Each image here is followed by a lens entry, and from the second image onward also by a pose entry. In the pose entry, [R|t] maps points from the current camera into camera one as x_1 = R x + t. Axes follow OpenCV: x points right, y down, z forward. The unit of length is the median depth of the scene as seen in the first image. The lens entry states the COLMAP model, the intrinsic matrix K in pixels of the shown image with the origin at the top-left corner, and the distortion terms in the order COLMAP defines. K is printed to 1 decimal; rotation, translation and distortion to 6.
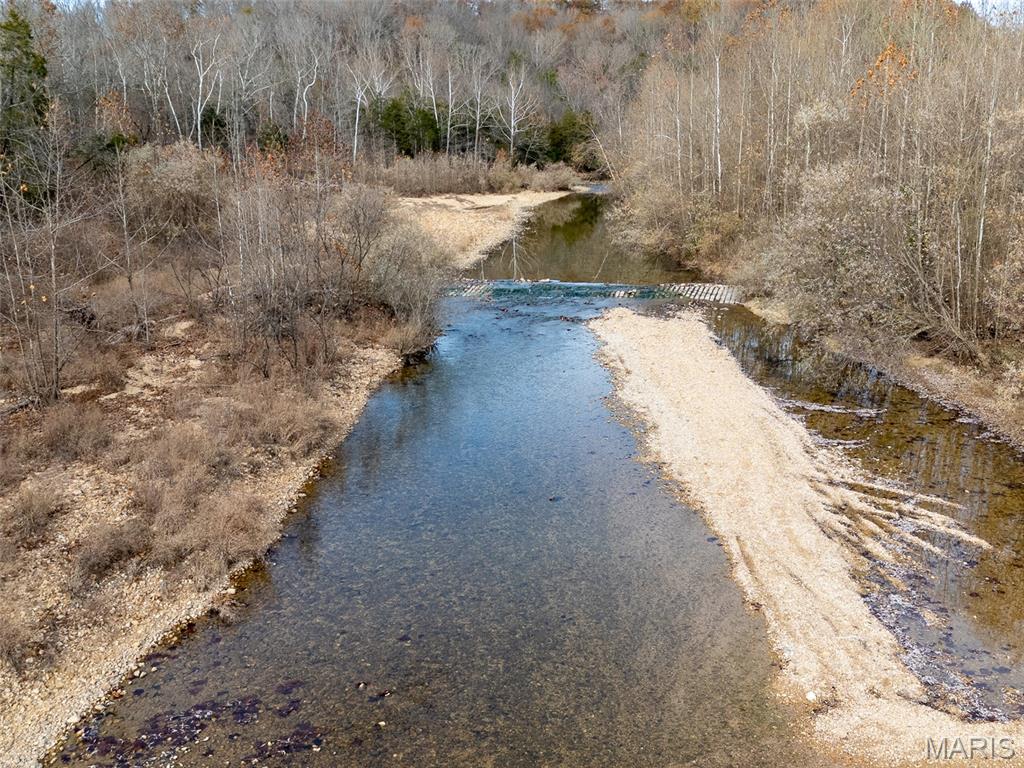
lens RADIAL K [[1015.7, 0, 518.3], [0, 1015.7, 387.0], [0, 0, 1]] dist [0.055580, 0.000000]
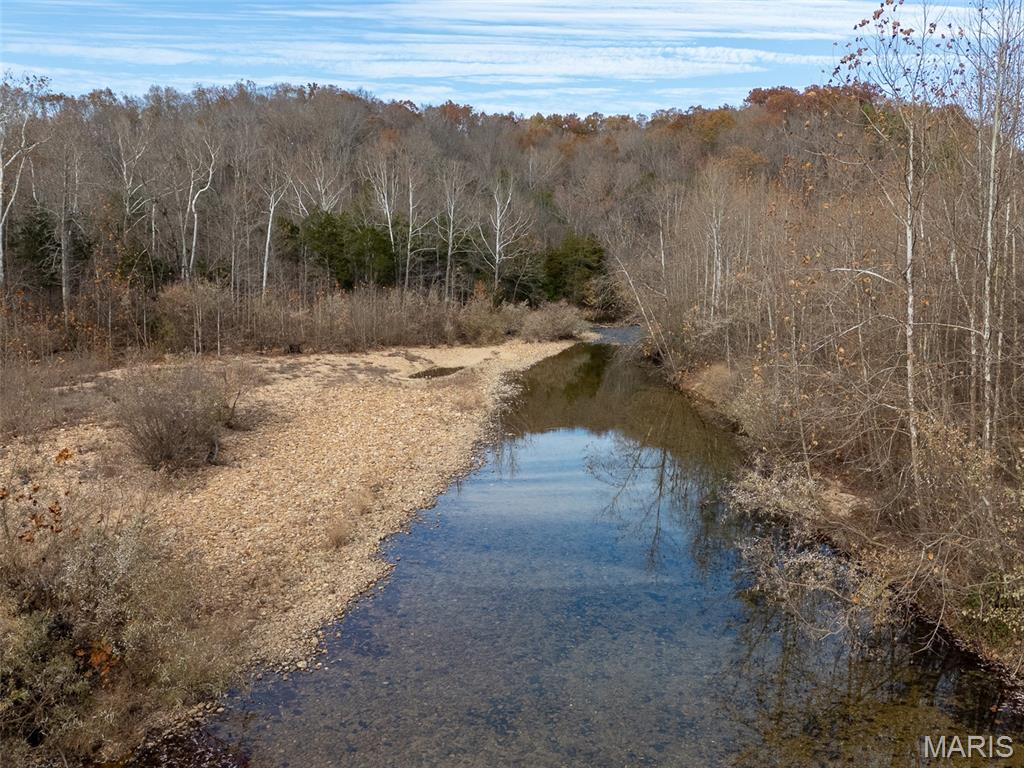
lens RADIAL K [[1015.7, 0, 516.6], [0, 1015.7, 382.7], [0, 0, 1]] dist [0.055580, 0.000000]
pose [[0.999960, 0.007596, 0.004724, 0.006724], [-0.006946, 0.992135, -0.124977, -0.072680], [-0.005637, 0.124939, 0.992148, 0.294899]]
